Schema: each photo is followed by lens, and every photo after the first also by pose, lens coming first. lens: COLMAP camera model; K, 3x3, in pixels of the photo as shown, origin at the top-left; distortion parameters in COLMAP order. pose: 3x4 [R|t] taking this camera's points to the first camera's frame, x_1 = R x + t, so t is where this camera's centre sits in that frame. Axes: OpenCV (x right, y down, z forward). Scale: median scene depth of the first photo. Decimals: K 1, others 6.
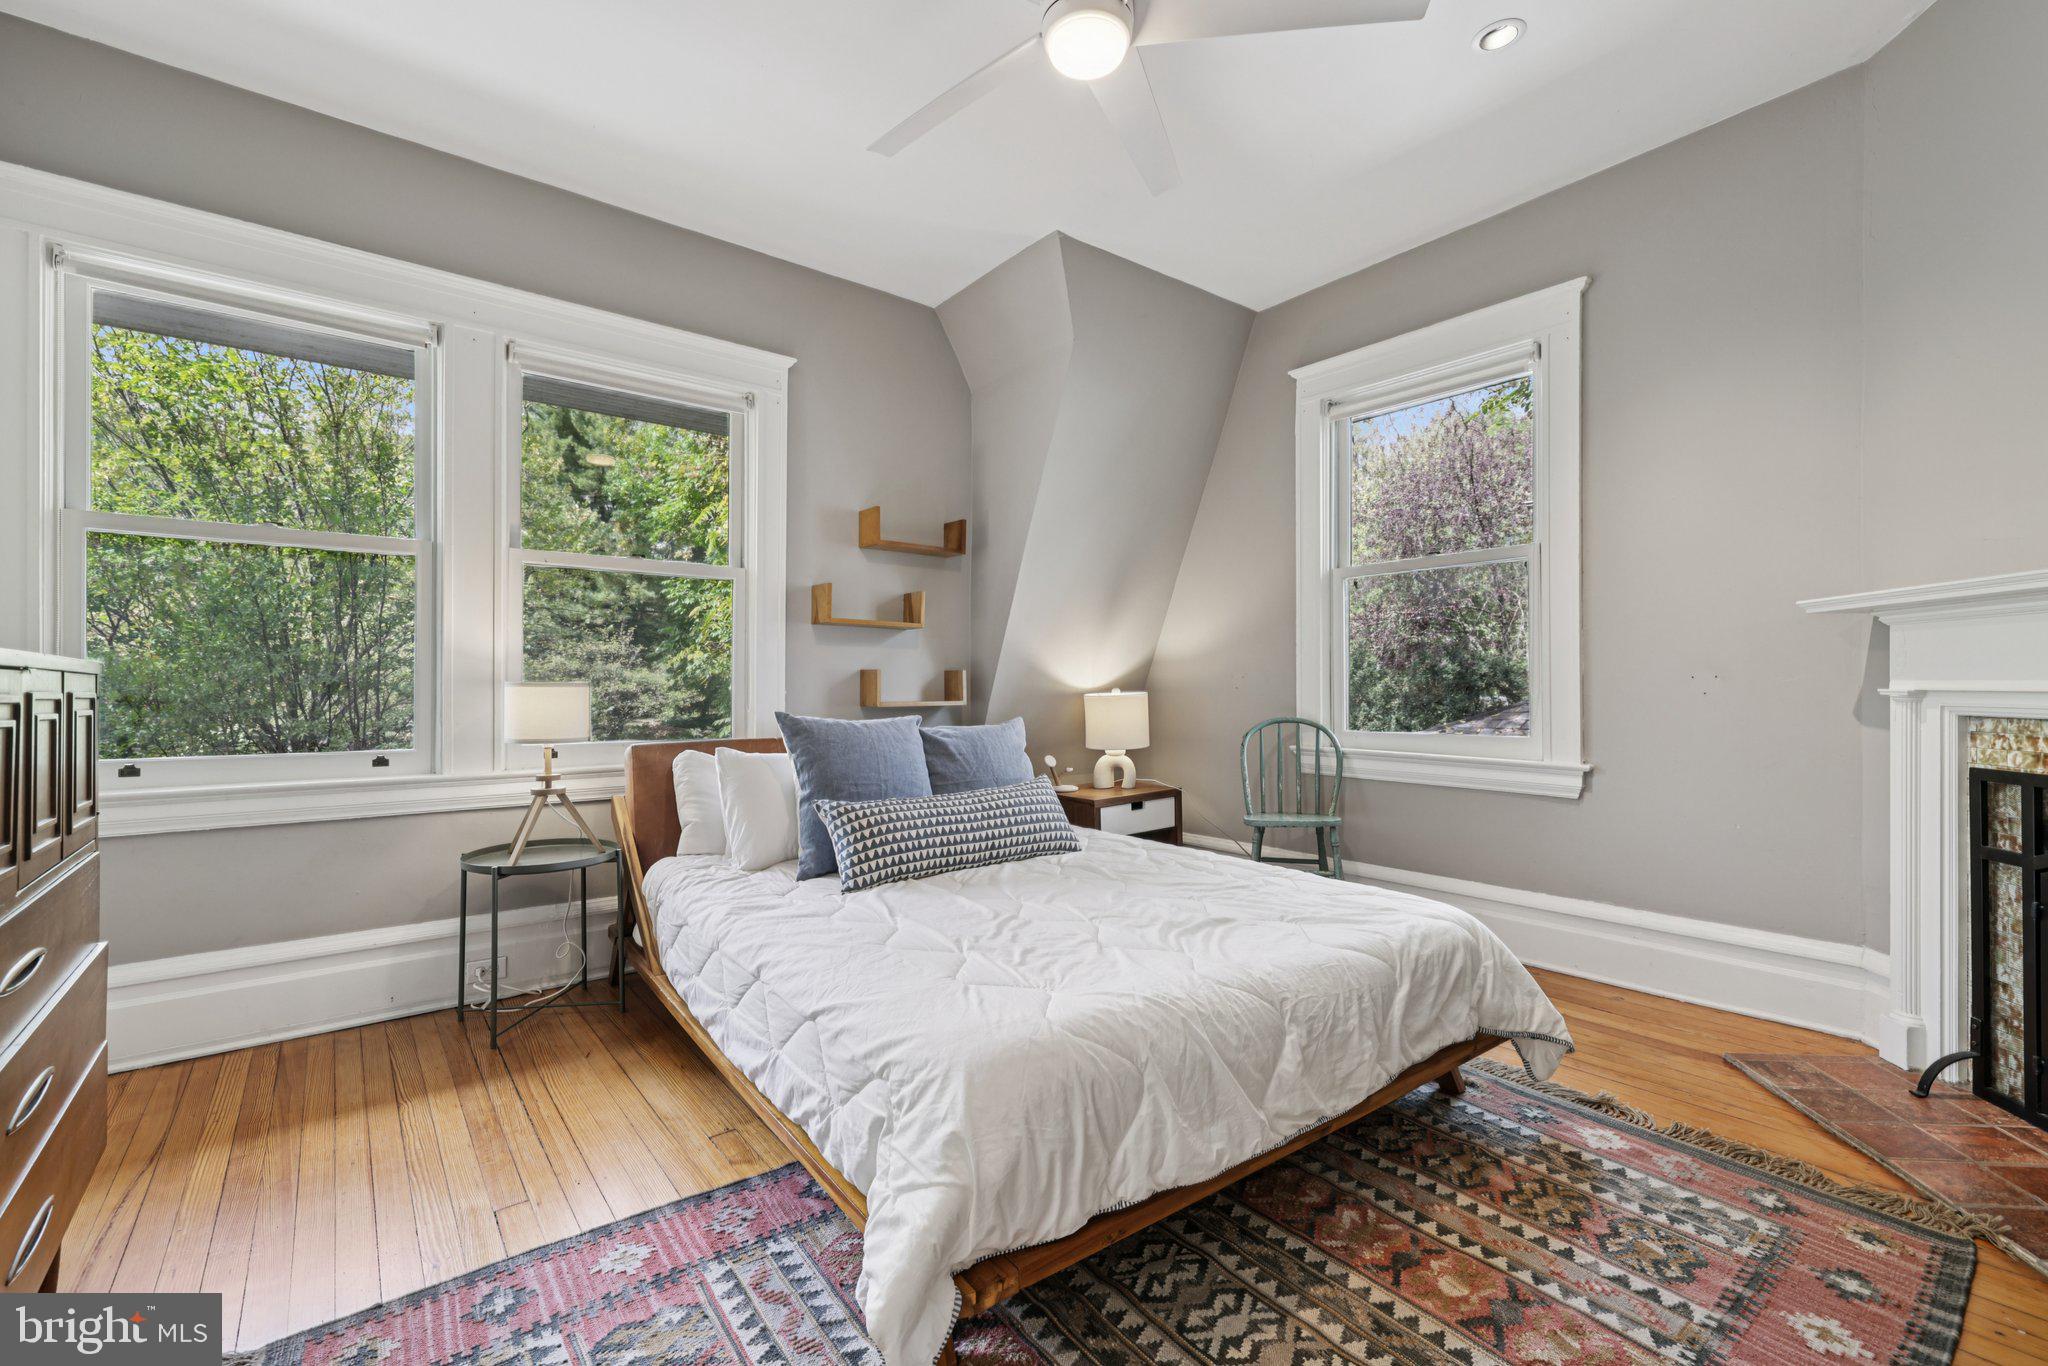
lens RADIAL K [[872.4, 0, 1015.0], [0, 872.4, 681.8], [0, 0, 1]] dist [0.000618, 0.000119]
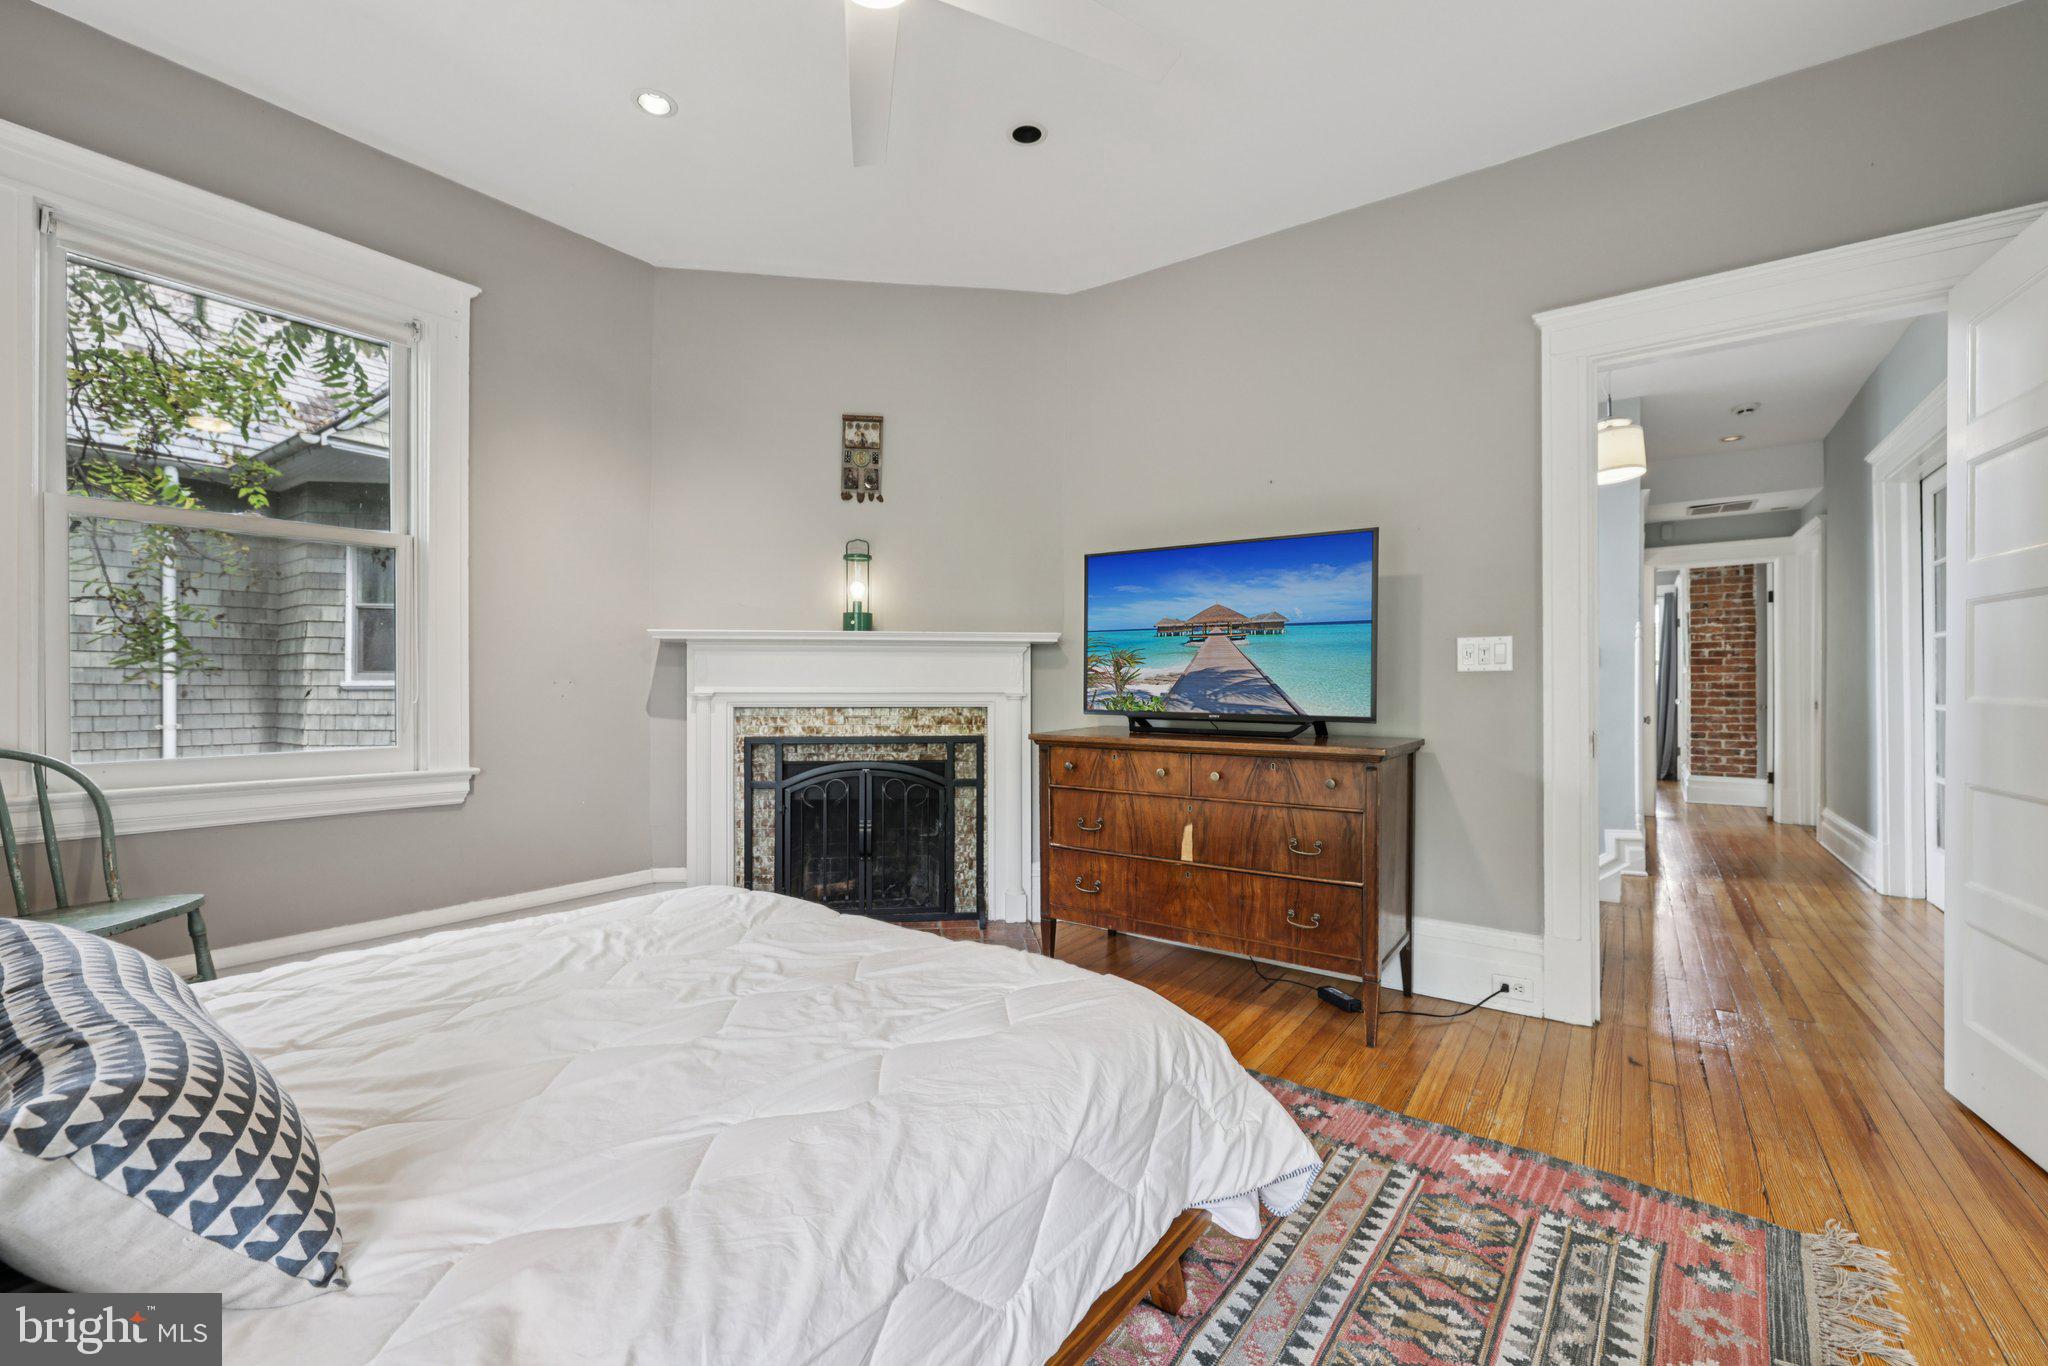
lens RADIAL K [[872.4, 0, 1016.5], [0, 872.4, 688.2], [0, 0, 1]] dist [0.000618, 0.000119]
pose [[-0.284167, 0.003417, 0.958769, -0.634767], [-0.002916, 0.999986, -0.004428, 0.006489], [-0.958770, -0.004054, -0.284153, 0.876094]]
